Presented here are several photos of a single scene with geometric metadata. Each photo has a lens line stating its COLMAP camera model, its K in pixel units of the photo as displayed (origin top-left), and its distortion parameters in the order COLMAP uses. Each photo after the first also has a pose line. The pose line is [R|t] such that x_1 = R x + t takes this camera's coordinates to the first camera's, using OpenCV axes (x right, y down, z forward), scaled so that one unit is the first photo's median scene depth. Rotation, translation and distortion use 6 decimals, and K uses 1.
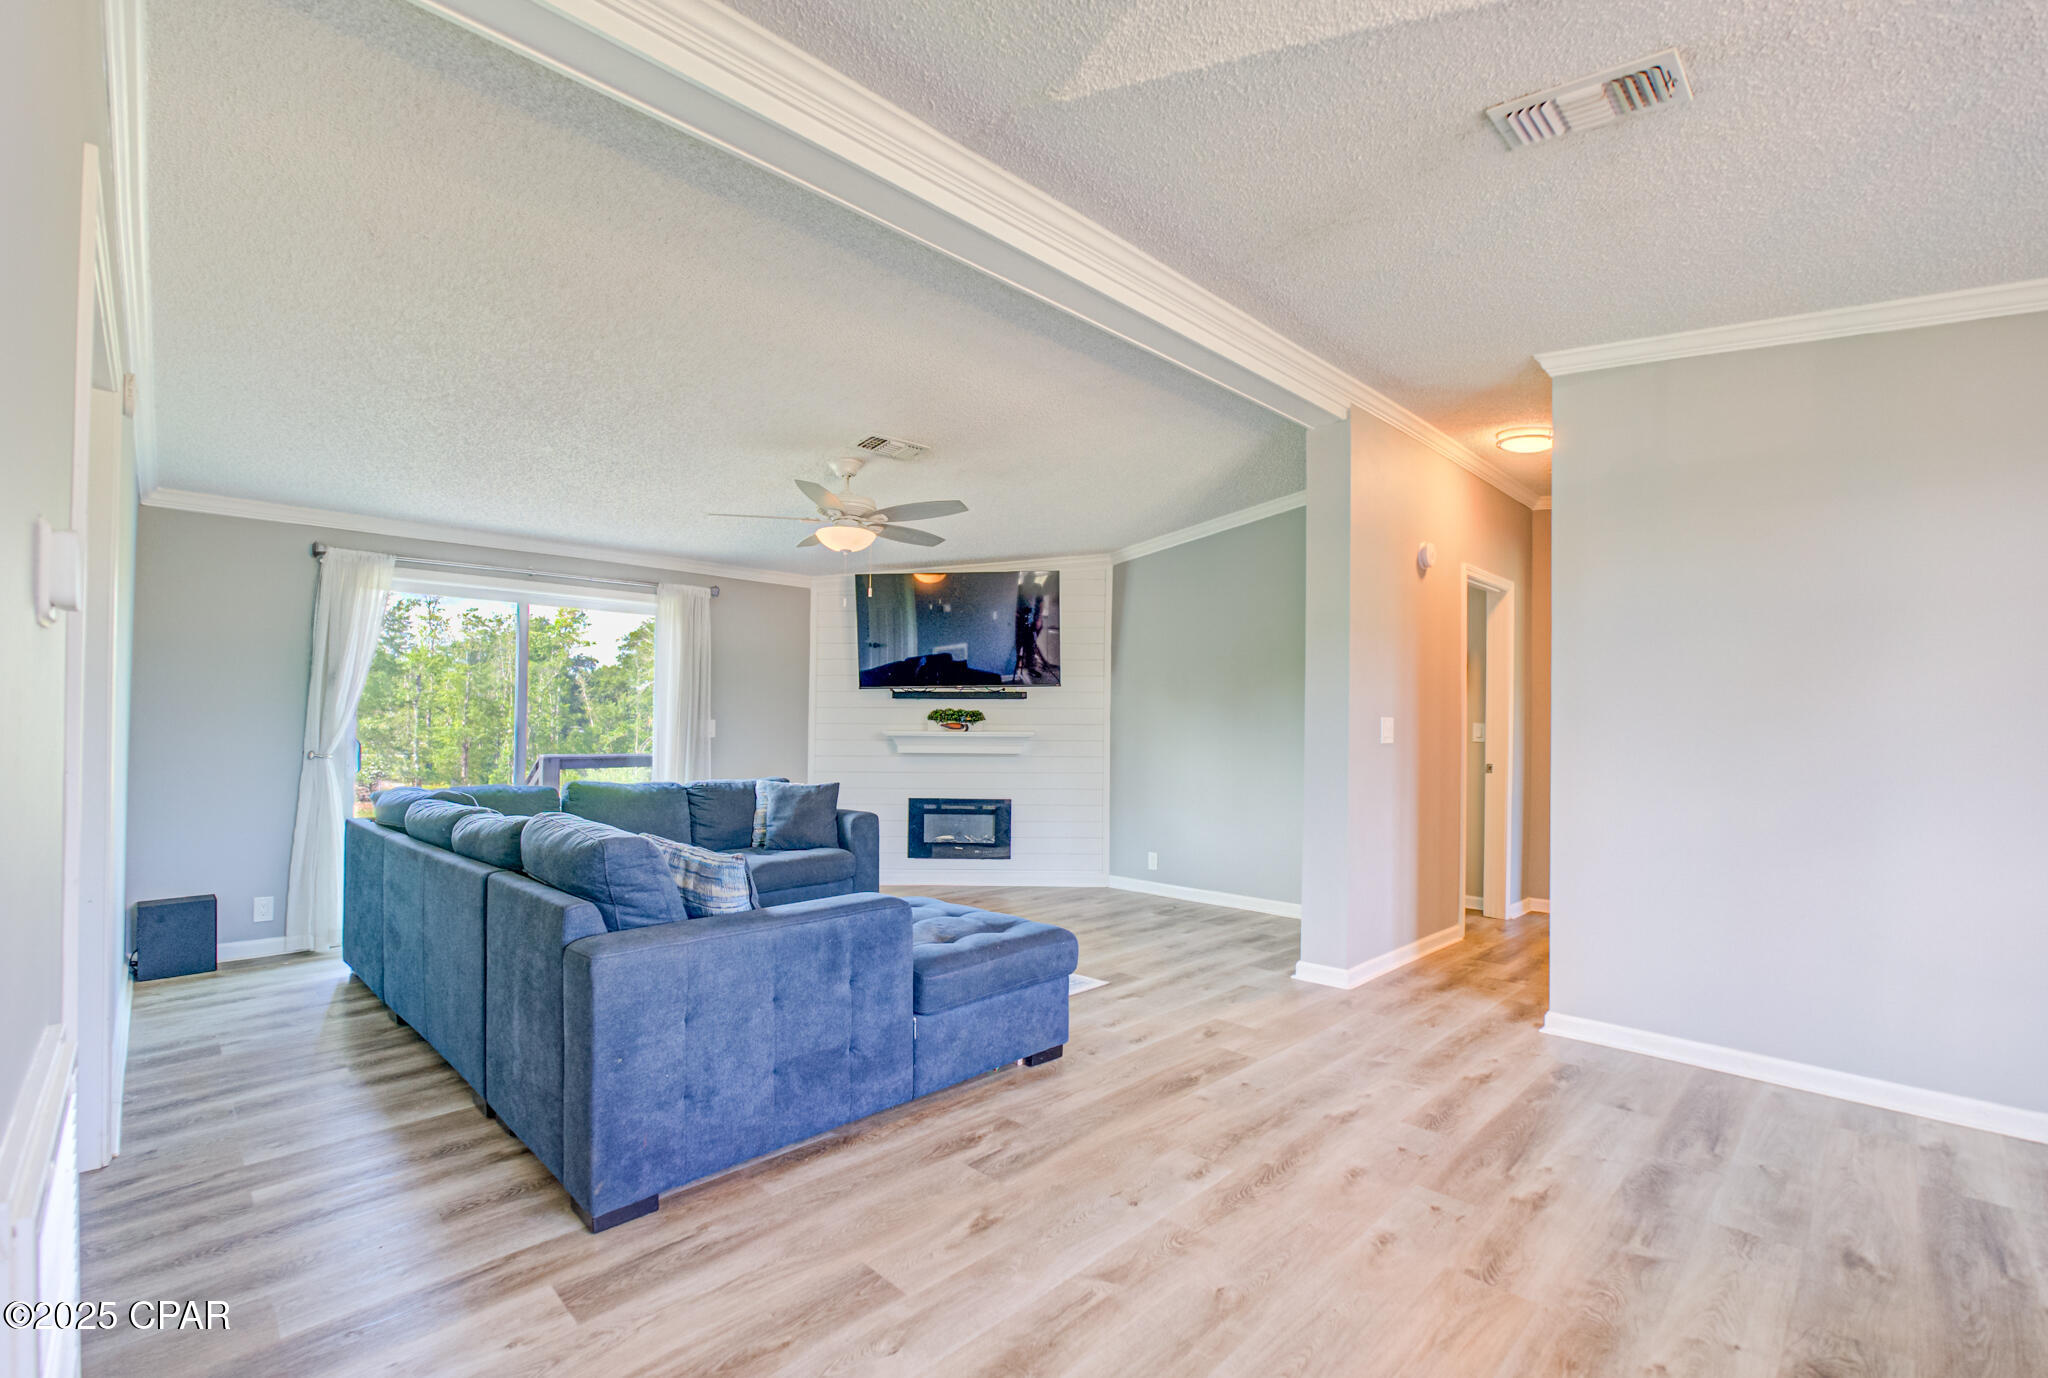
lens RADIAL K [[910.7, 0, 1024.0], [0, 910.7, 689.0], [0, 0, 1]] dist [-0.018345, 0.000282]
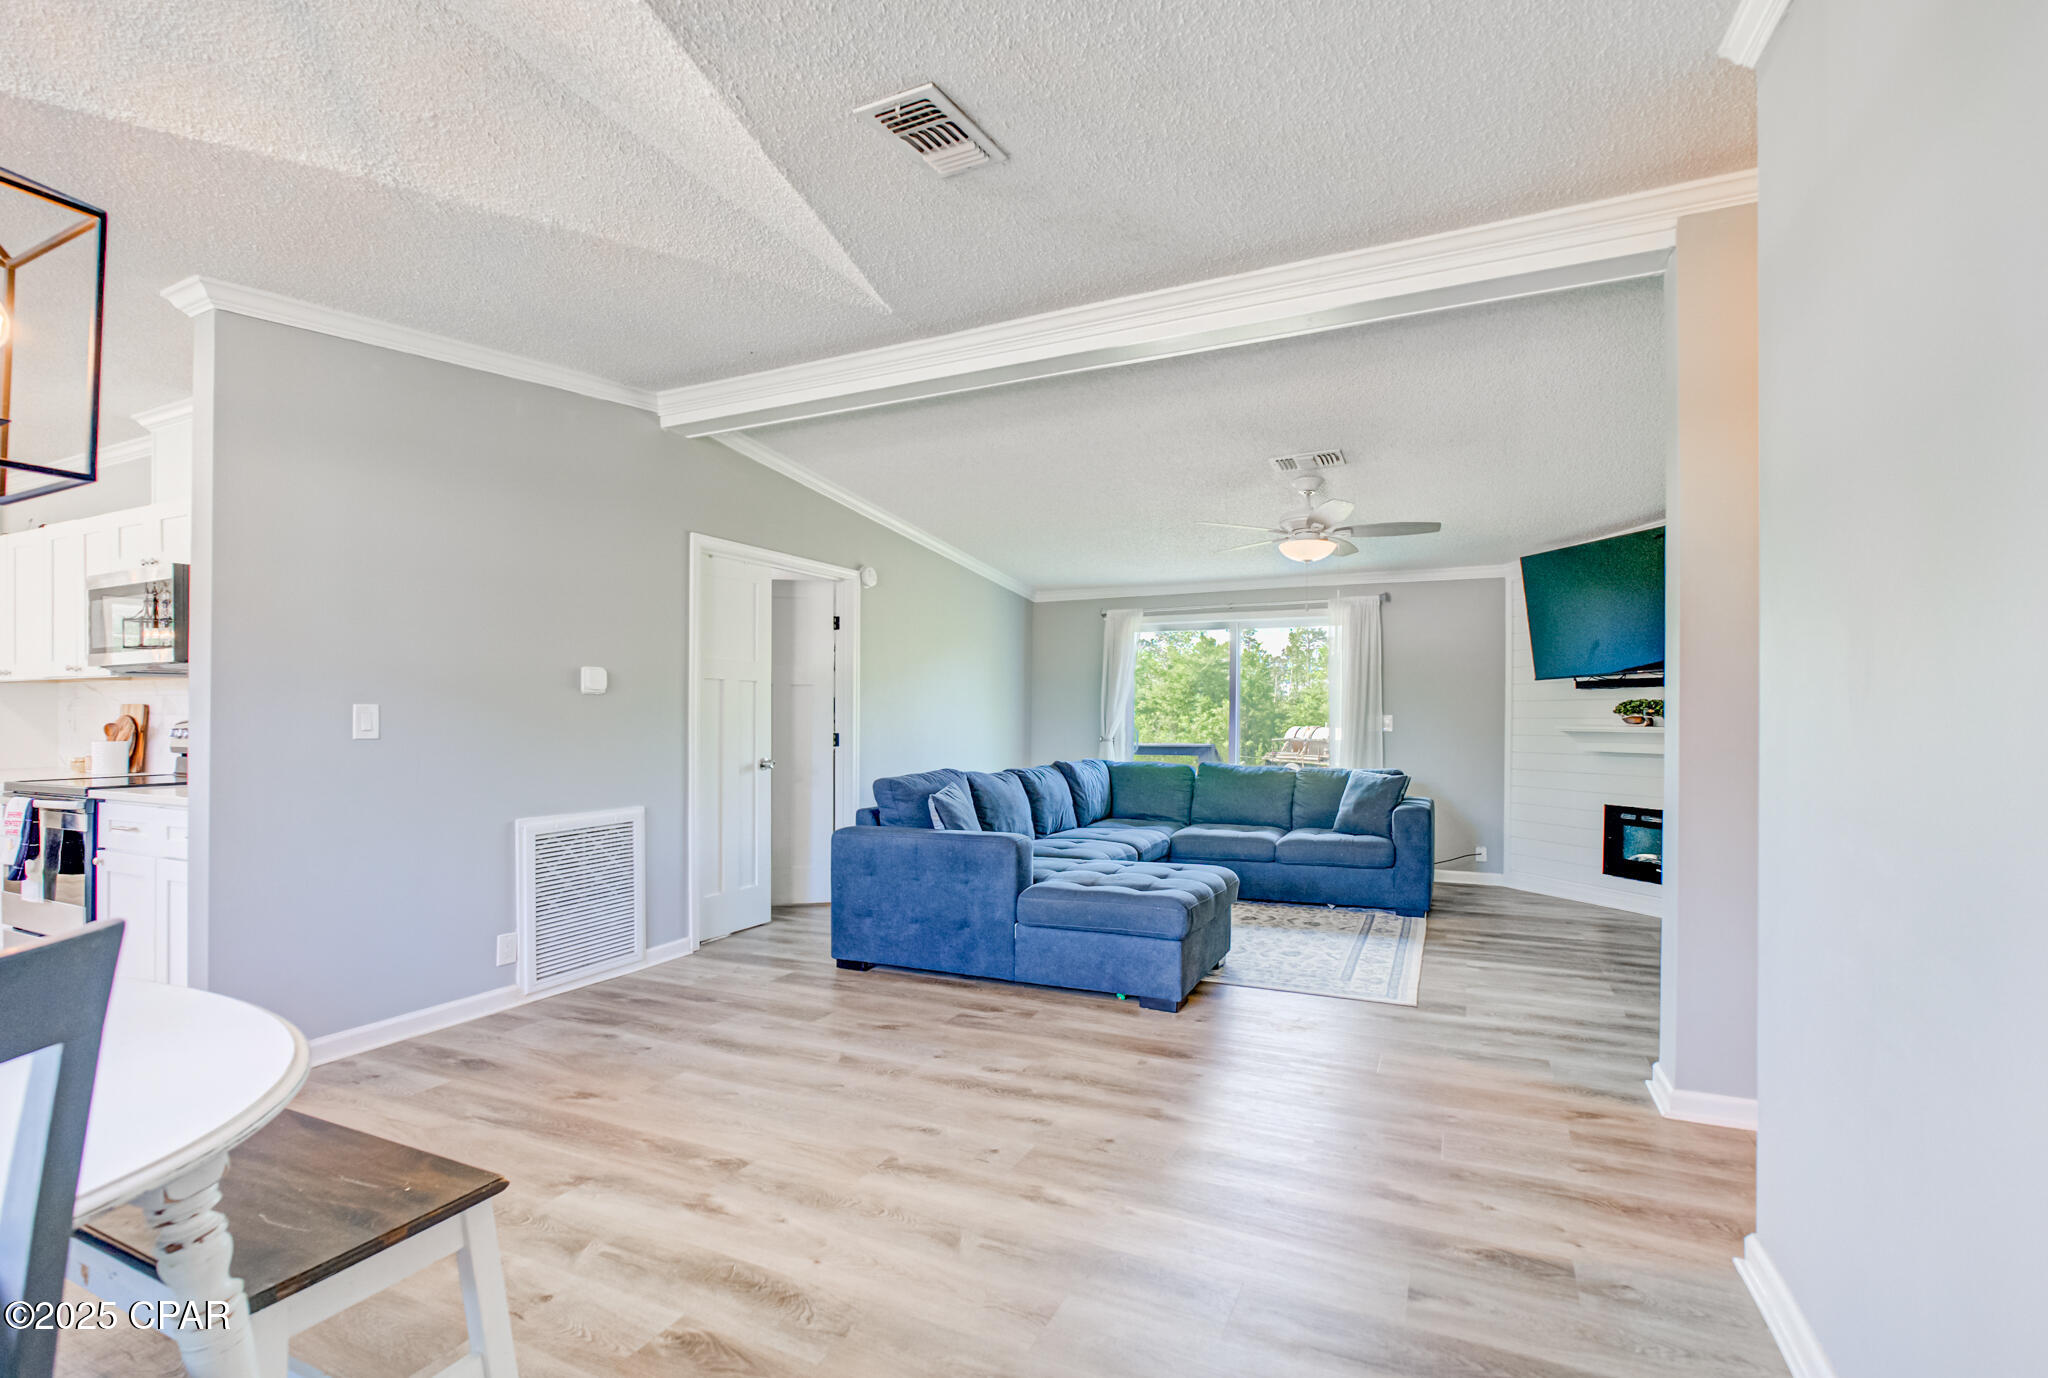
lens RADIAL K [[892.9, 0, 1033.2], [0, 892.9, 709.2], [0, 0, 1]] dist [-0.017271, 0.000358]
pose [[0.359895, -0.016895, -0.932840, 1.170824], [0.040188, 0.999189, -0.002592, 0.028194], [0.932127, -0.036556, 0.360282, 0.520113]]
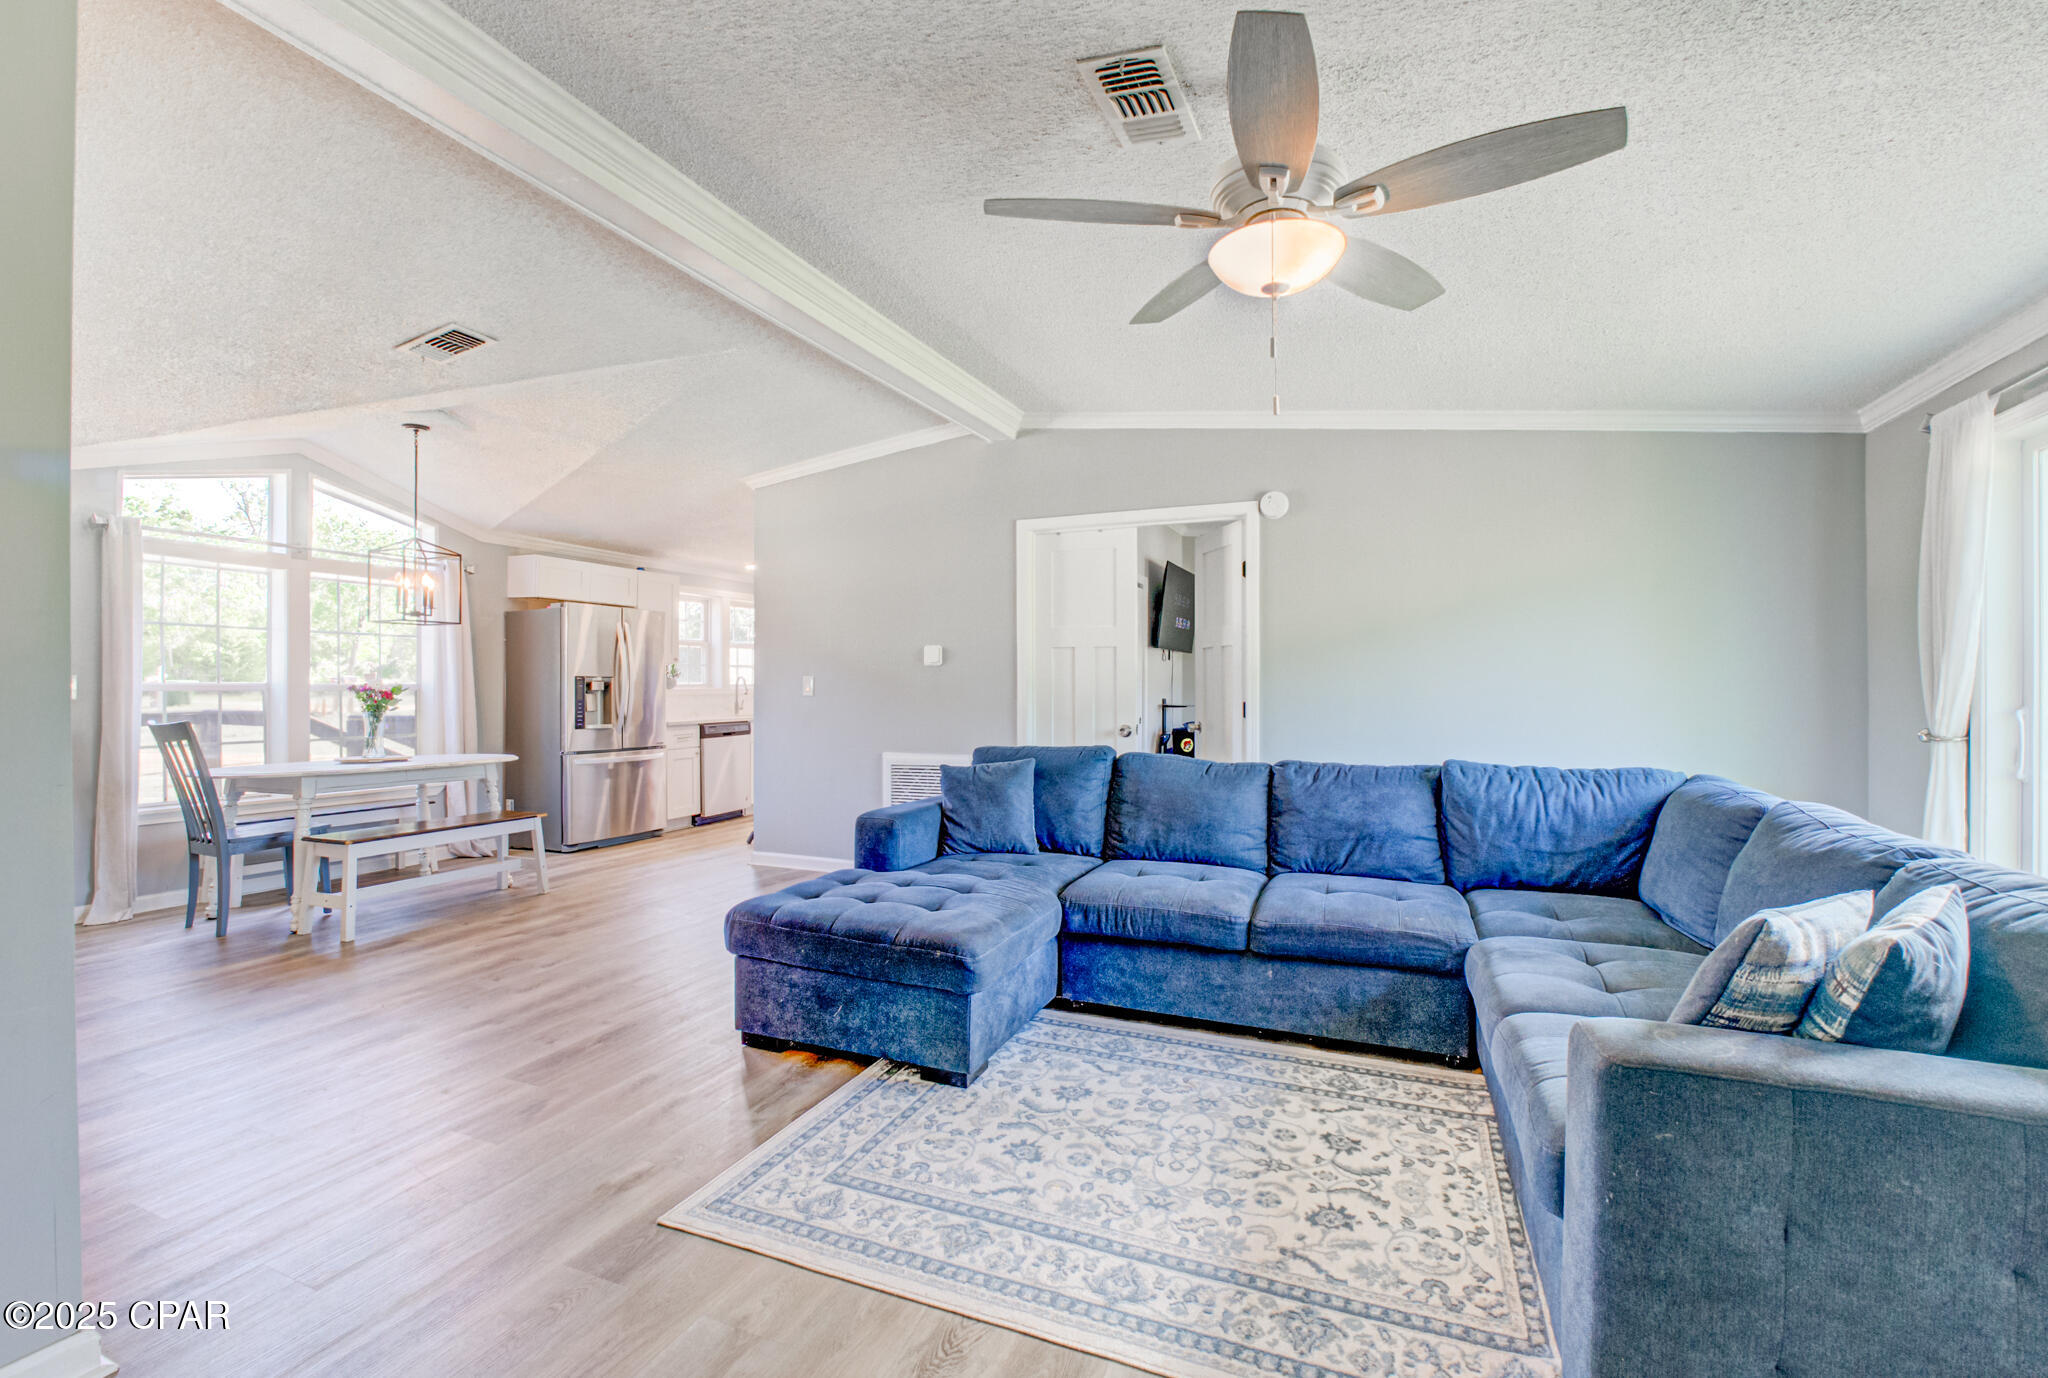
lens RADIAL K [[910.7, 0, 1024.0], [0, 910.7, 689.0], [0, 0, 1]] dist [-0.018345, 0.000282]
pose [[-0.914293, -0.009013, -0.404954, 0.189488], [0.007164, 0.999236, -0.038414, 0.097306], [0.404991, -0.038022, -0.913530, 2.240767]]
